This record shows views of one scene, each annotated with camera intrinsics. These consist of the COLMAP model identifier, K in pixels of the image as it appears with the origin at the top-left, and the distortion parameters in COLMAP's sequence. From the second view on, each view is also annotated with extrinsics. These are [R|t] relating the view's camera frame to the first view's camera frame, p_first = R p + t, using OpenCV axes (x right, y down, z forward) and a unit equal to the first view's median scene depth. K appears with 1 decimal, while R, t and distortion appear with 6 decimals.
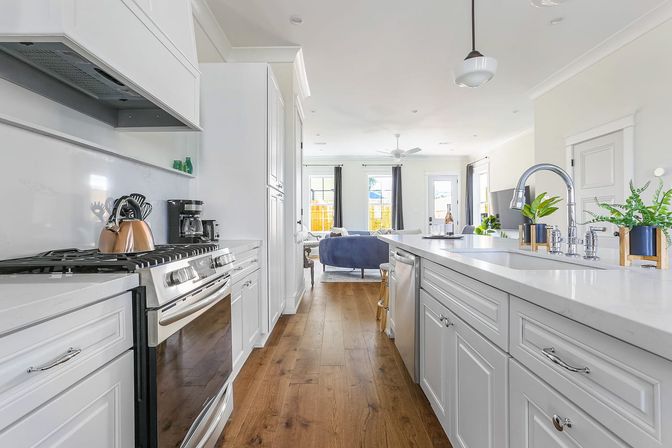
lens RADIAL K [[313.1, 0, 337.6], [0, 313.1, 219.5], [0, 0, 1]] dist [-0.020651, 0.008692]
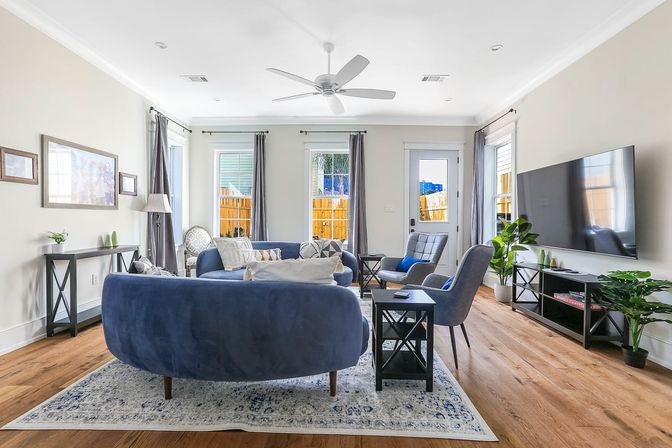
lens RADIAL K [[313.1, 0, 349.5], [0, 313.1, 221.2], [0, 0, 1]] dist [-0.020651, 0.008692]
pose [[0.999784, 0.006356, 0.019795, 0.190010], [-0.006552, 0.999930, 0.009845, -0.009607], [-0.019731, -0.009973, 0.999756, 0.466380]]
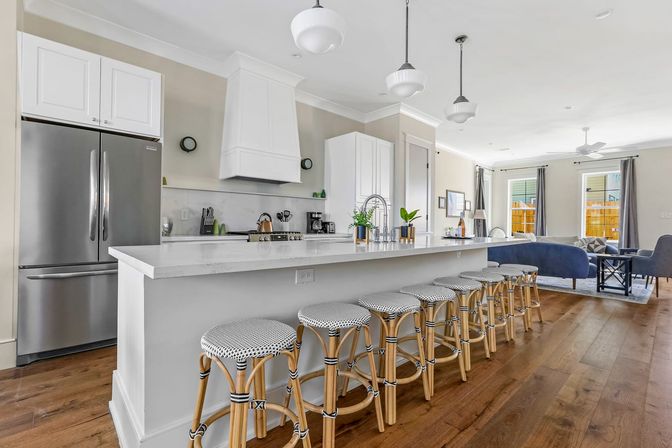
lens RADIAL K [[313.1, 0, 326.1], [0, 313.1, 221.8], [0, 0, 1]] dist [-0.020651, 0.008692]
pose [[0.652519, 0.011223, -0.757689, 0.330542], [-0.016544, 0.999863, 0.000562, 0.000051], [0.757592, 0.012169, 0.652615, -0.087181]]
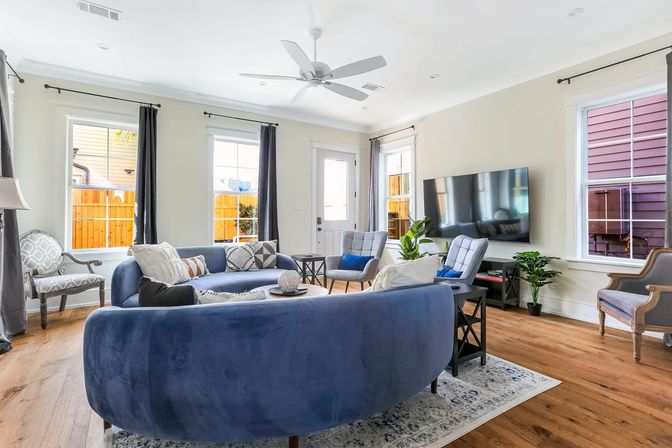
lens RADIAL K [[313.1, 0, 335.6], [0, 313.1, 216.2], [0, 0, 1]] dist [-0.020651, 0.008692]
pose [[0.834284, 0.003438, 0.551324, -0.022990], [-0.004888, 0.999987, 0.001160, -0.010772], [-0.551313, -0.003663, 0.834290, 0.547841]]
